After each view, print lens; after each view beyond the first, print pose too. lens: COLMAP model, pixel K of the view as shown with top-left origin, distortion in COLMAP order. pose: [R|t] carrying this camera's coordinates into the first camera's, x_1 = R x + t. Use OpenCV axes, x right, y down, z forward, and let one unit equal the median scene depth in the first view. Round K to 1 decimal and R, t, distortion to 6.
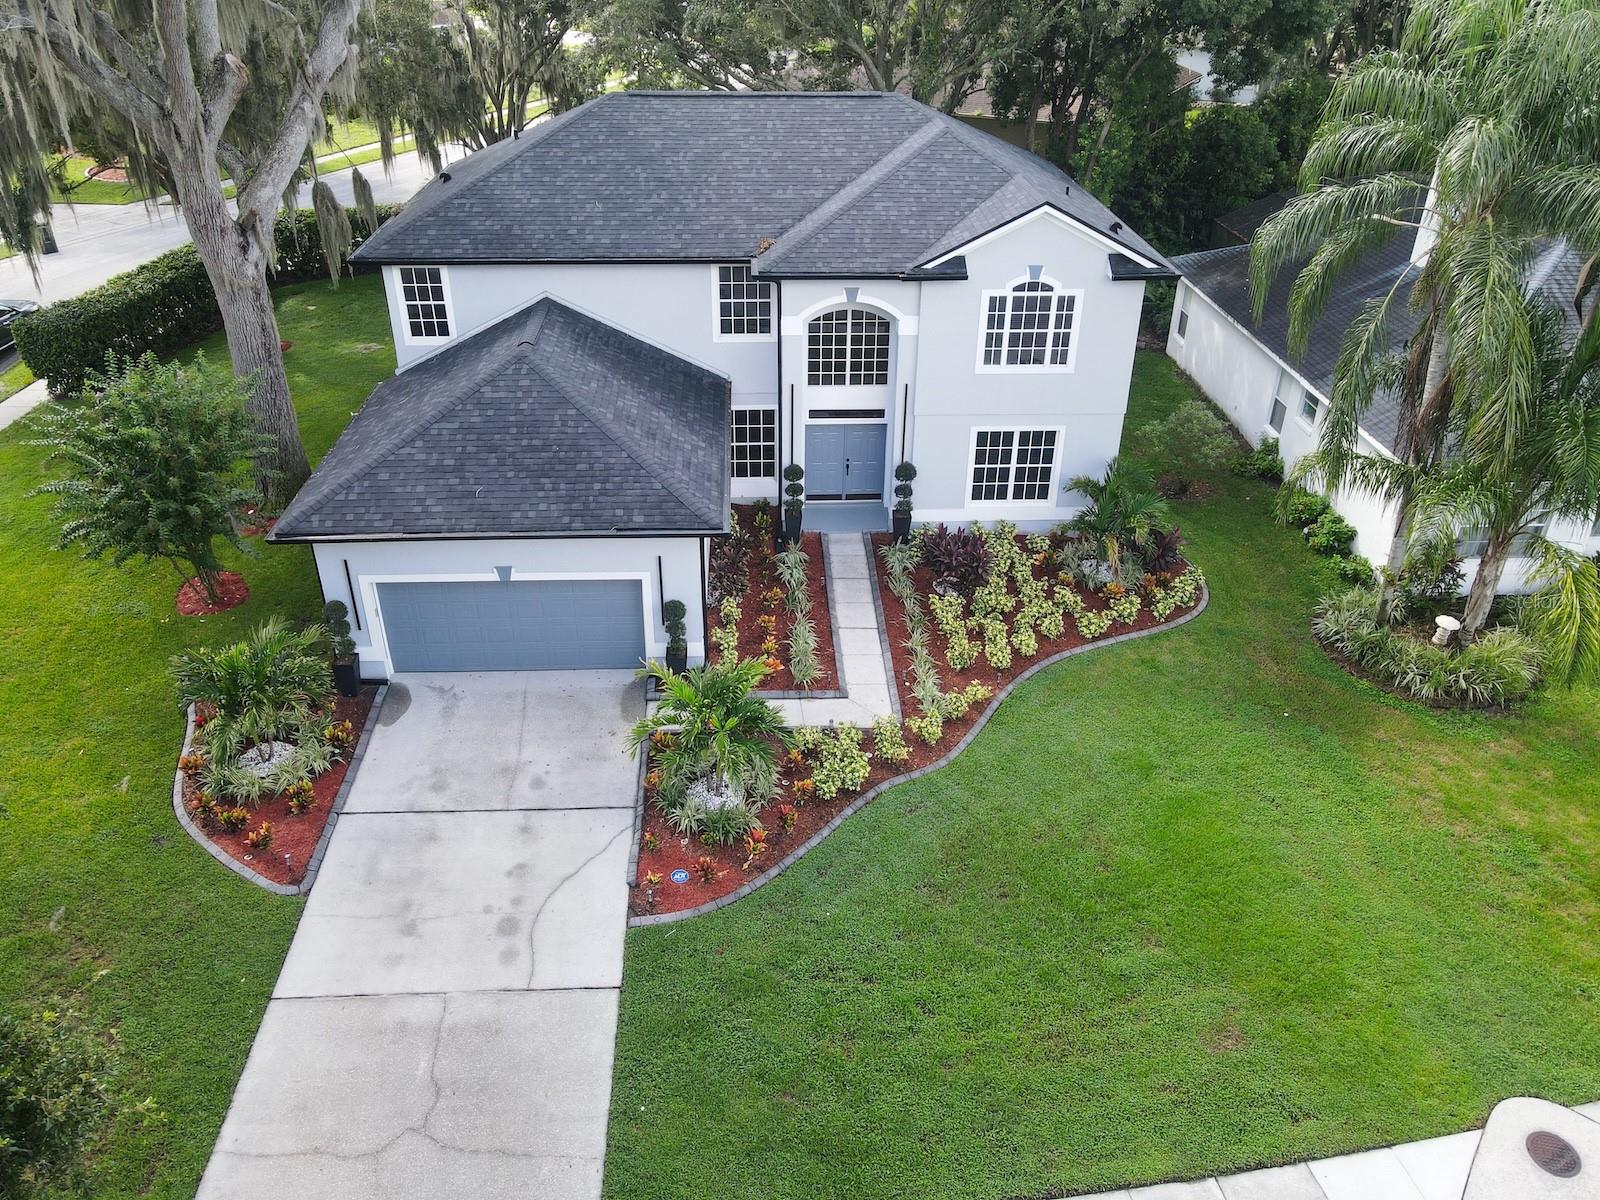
lens RADIAL K [[1163.5, 0, 800.0], [0, 1163.5, 600.0], [0, 0, 1]] dist [0.009910, 0.007433]
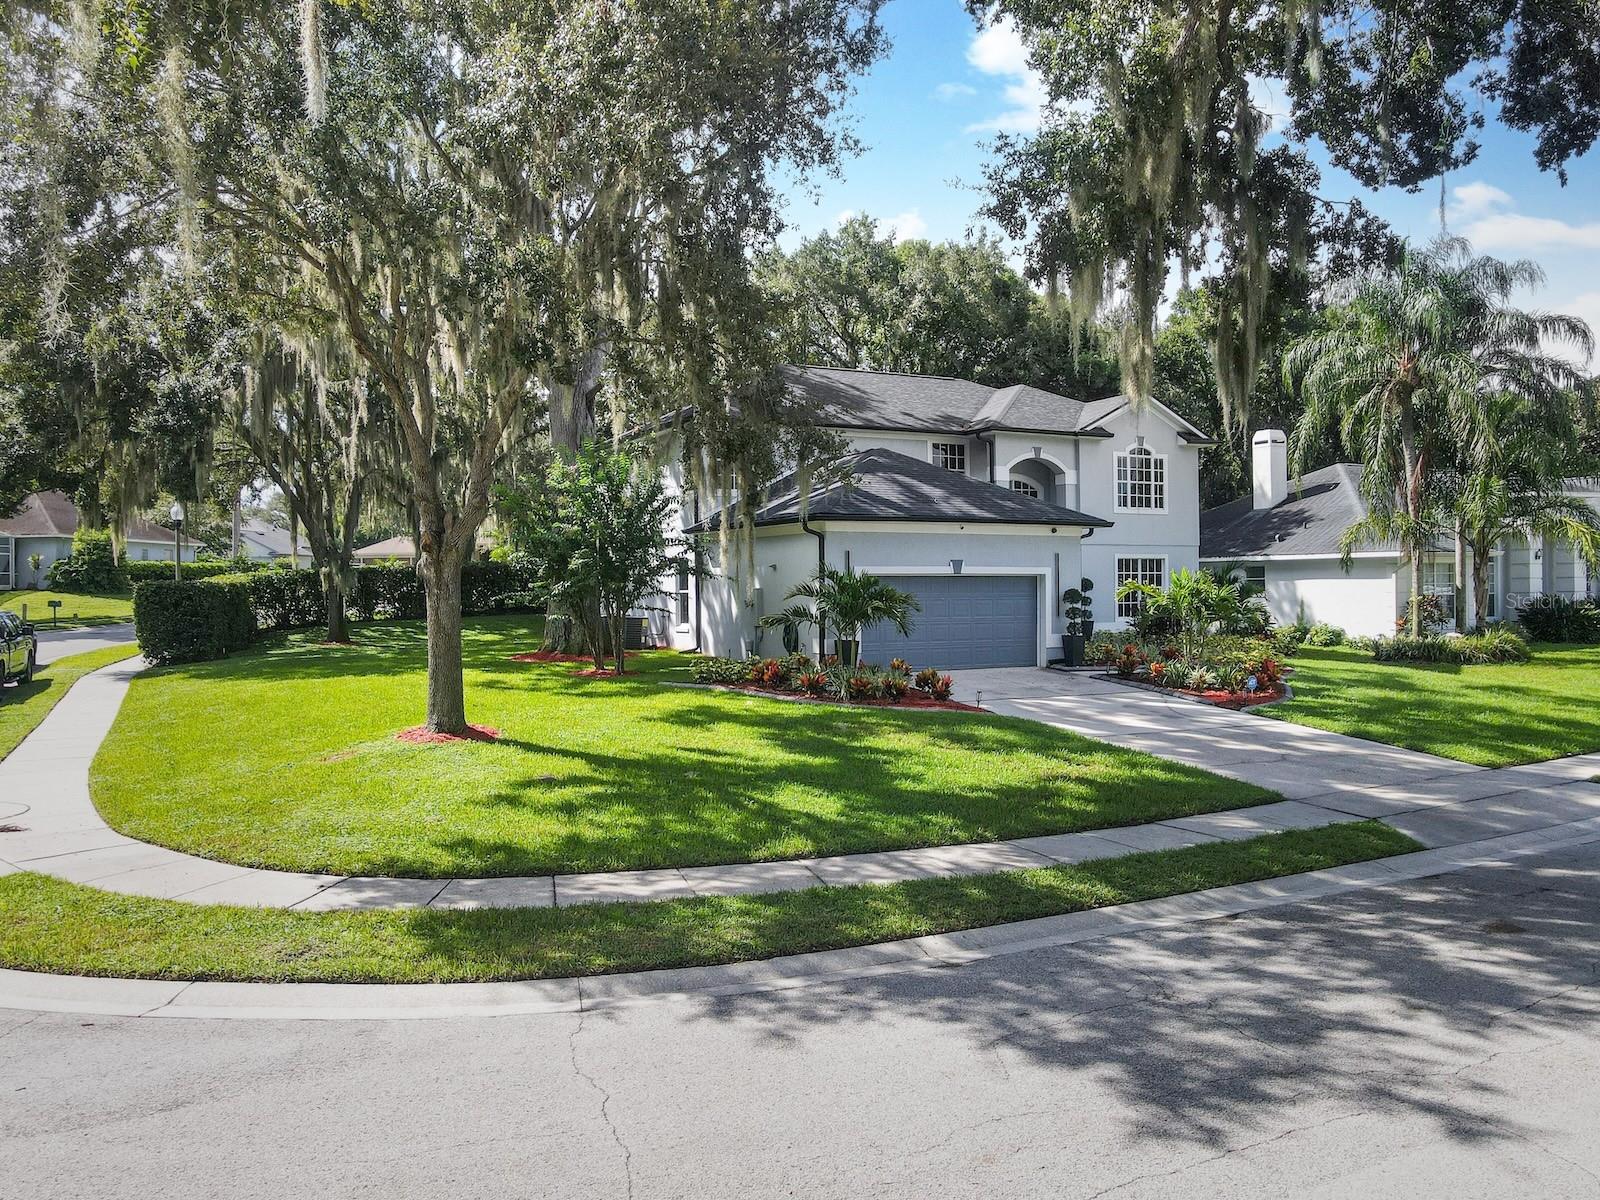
lens RADIAL K [[1178.0, 0, 800.0], [0, 1178.0, 600.0], [0, 0, 1]] dist [0.002228, 0.004441]
pose [[0.912436, -0.020011, 0.408730, -0.797011], [0.223750, 0.860677, -0.457353, 0.471485], [-0.342632, 0.508759, 0.789790, 0.076943]]
